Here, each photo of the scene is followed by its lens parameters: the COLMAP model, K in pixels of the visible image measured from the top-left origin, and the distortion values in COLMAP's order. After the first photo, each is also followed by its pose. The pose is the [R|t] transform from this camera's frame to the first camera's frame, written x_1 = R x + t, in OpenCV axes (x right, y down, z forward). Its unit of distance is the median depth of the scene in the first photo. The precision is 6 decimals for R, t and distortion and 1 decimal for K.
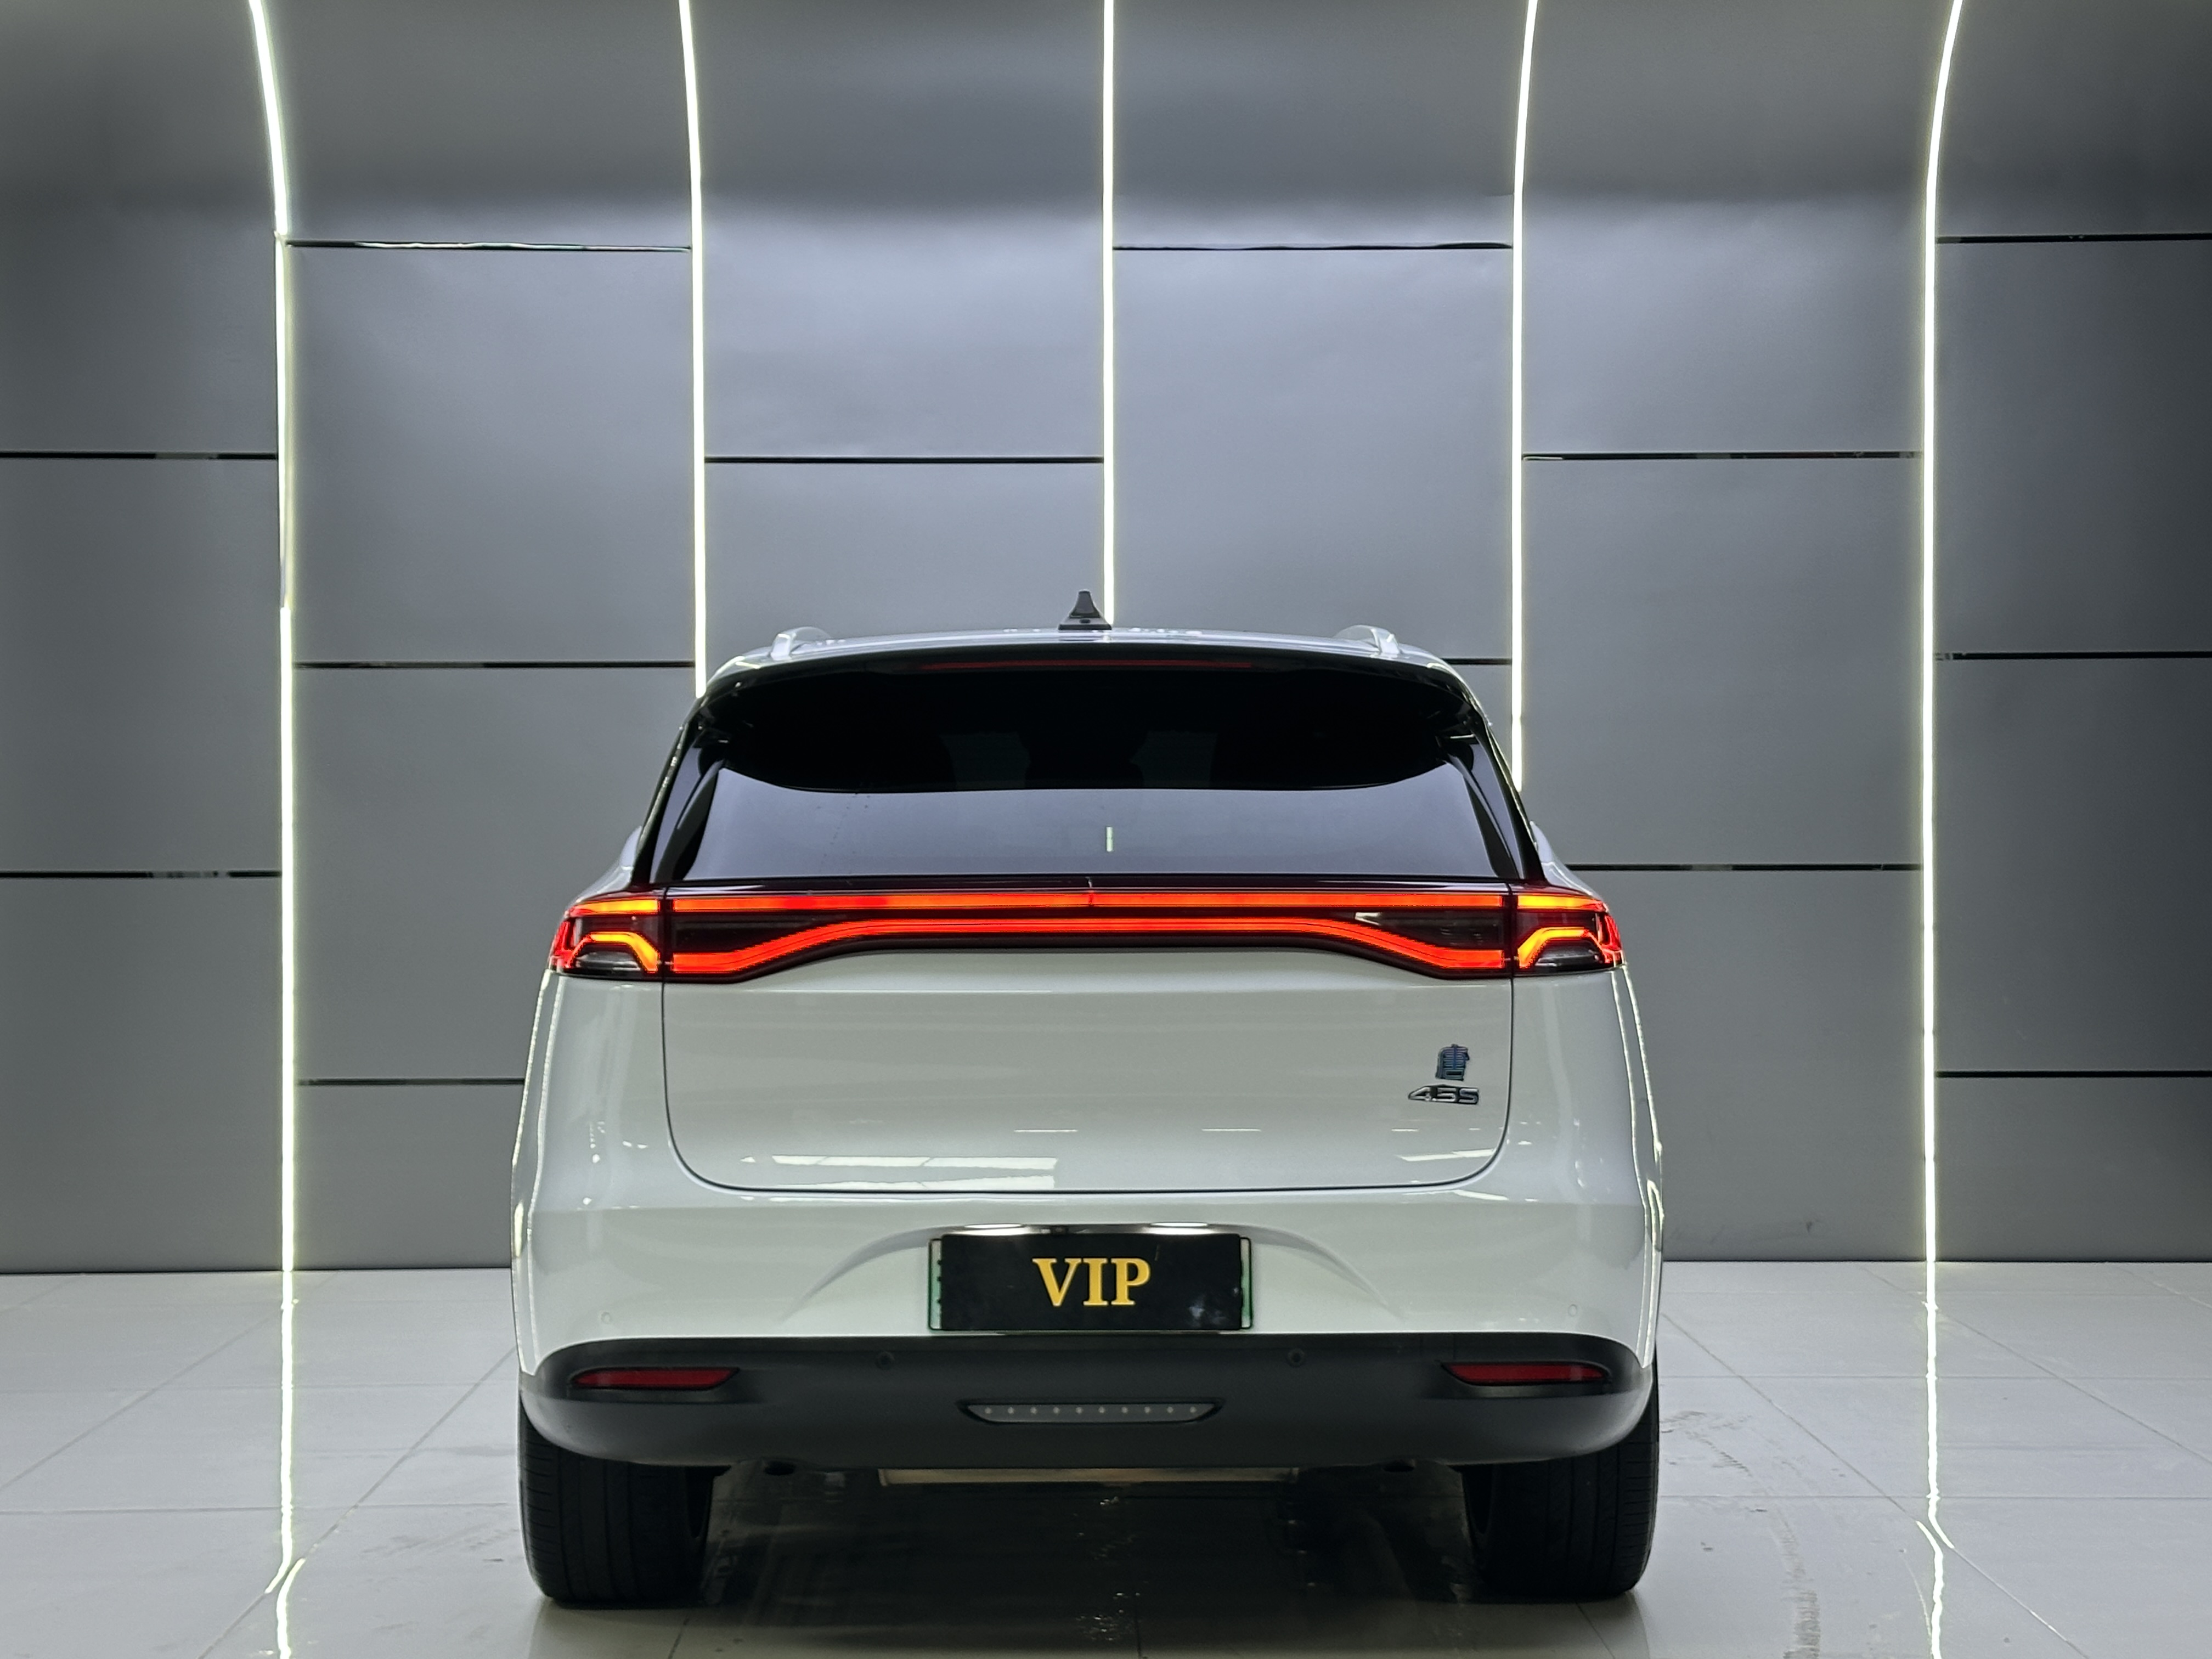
lens RADIAL K [[3610.9, 0, 1106.0], [0, 3610.9, 829.5], [0, 0, 1]] dist [0.237403, 0.077384]
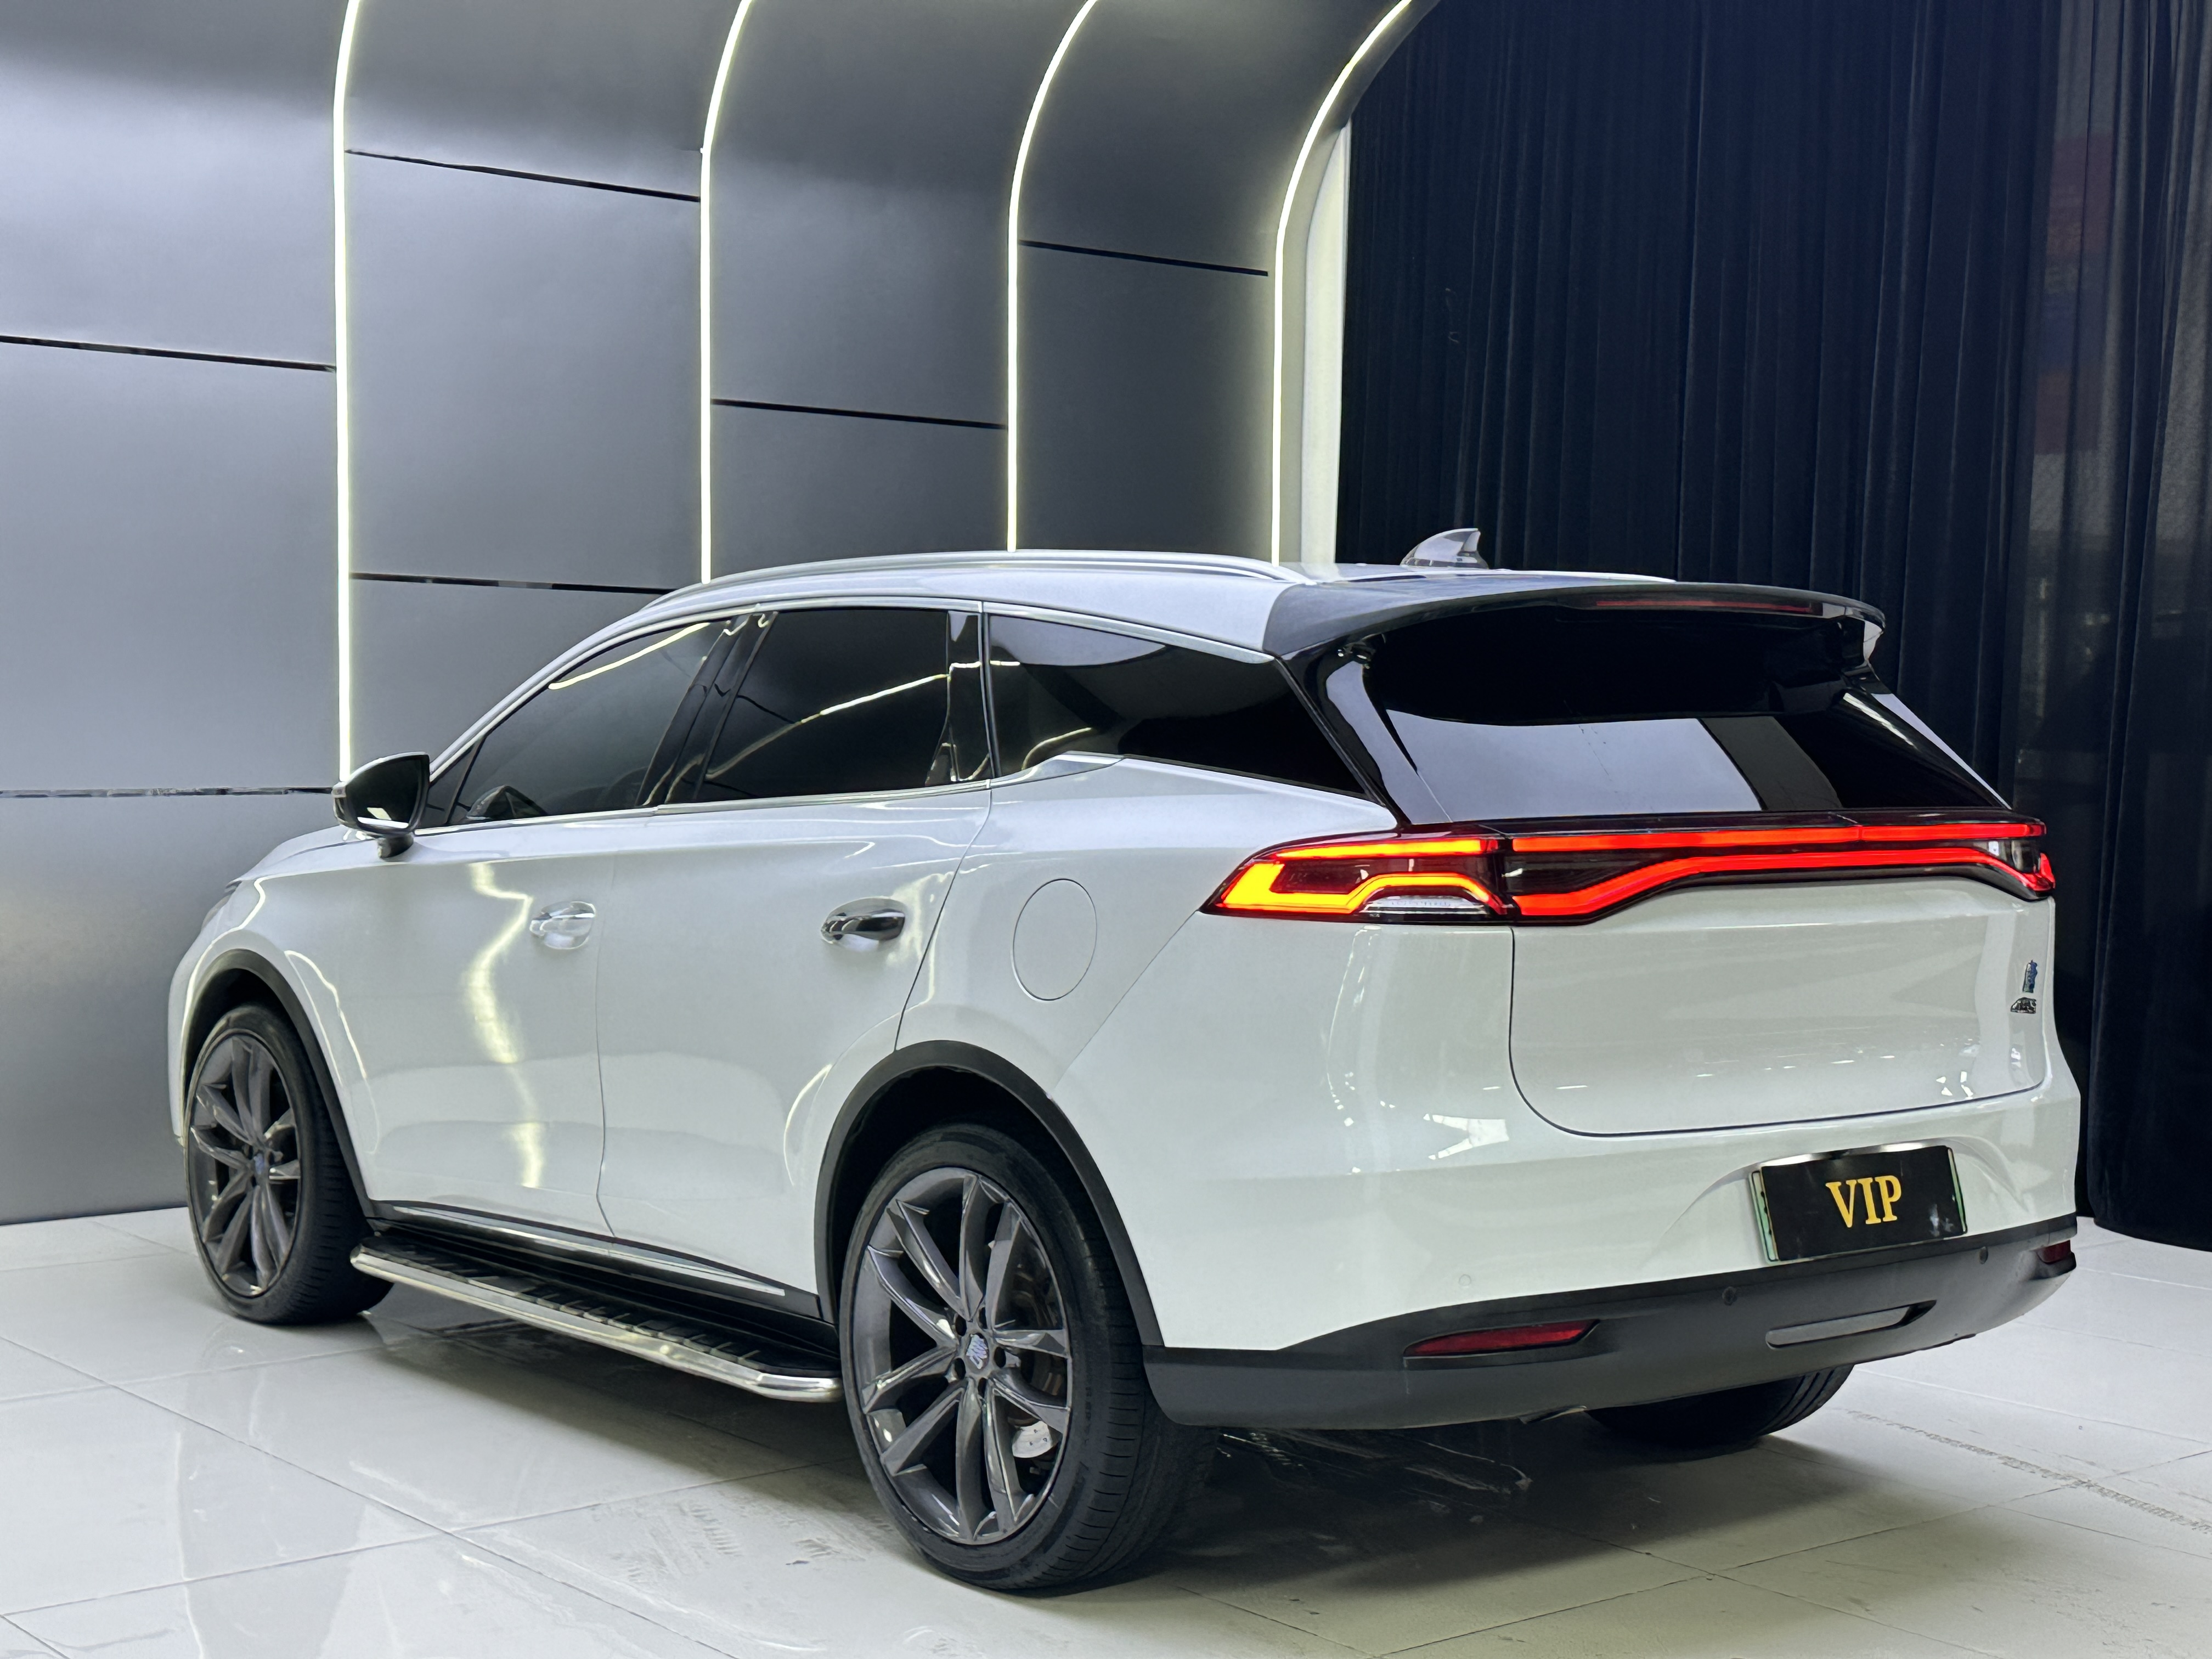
lens RADIAL K [[3120.5, 0, 1106.0], [0, 3120.5, 829.5], [0, 0, 1]] dist [0.138211, 0.018169]
pose [[0.786551, -0.011779, 0.617413, -0.724597], [-0.005248, 0.999654, 0.025757, -0.003981], [-0.617503, -0.023499, 0.786217, 0.420486]]
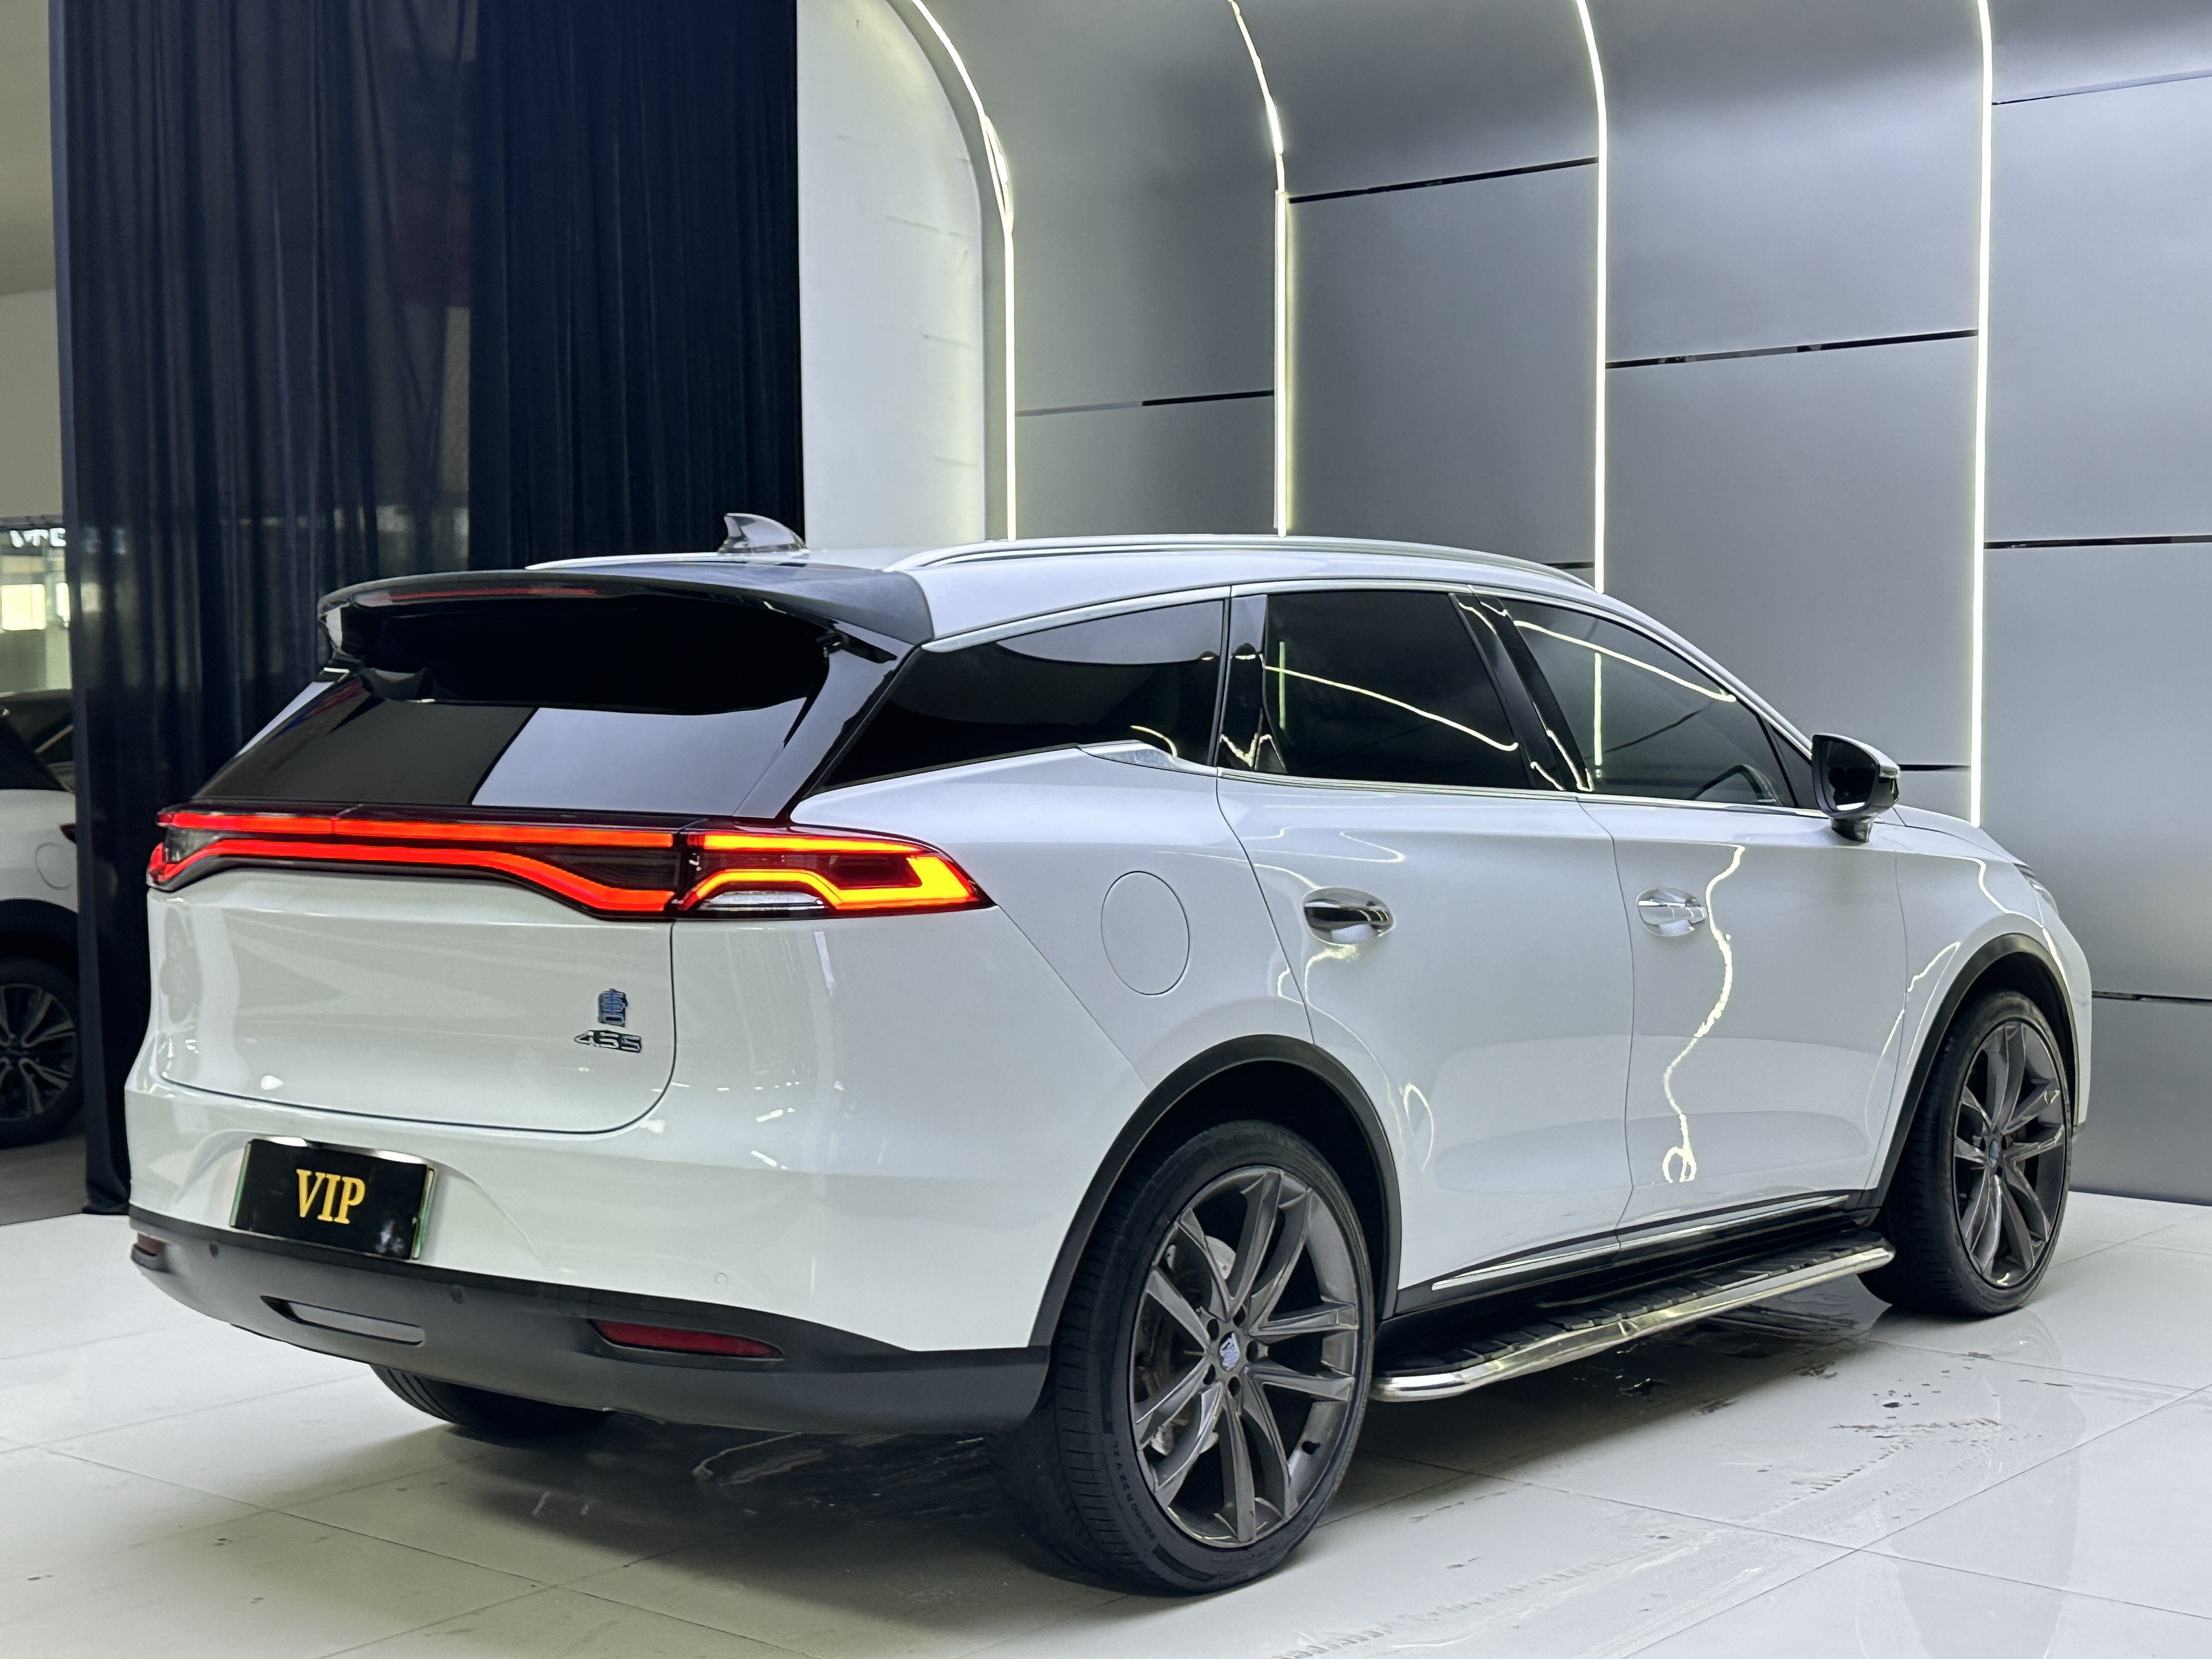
lens RADIAL K [[3120.5, 0, 1106.0], [0, 3120.5, 829.5], [0, 0, 1]] dist [0.138211, 0.018169]
pose [[0.756868, 0.029566, -0.652899, 0.736863], [-0.001207, 0.999038, 0.043841, -0.018946], [0.653567, -0.032394, 0.756175, 0.464391]]
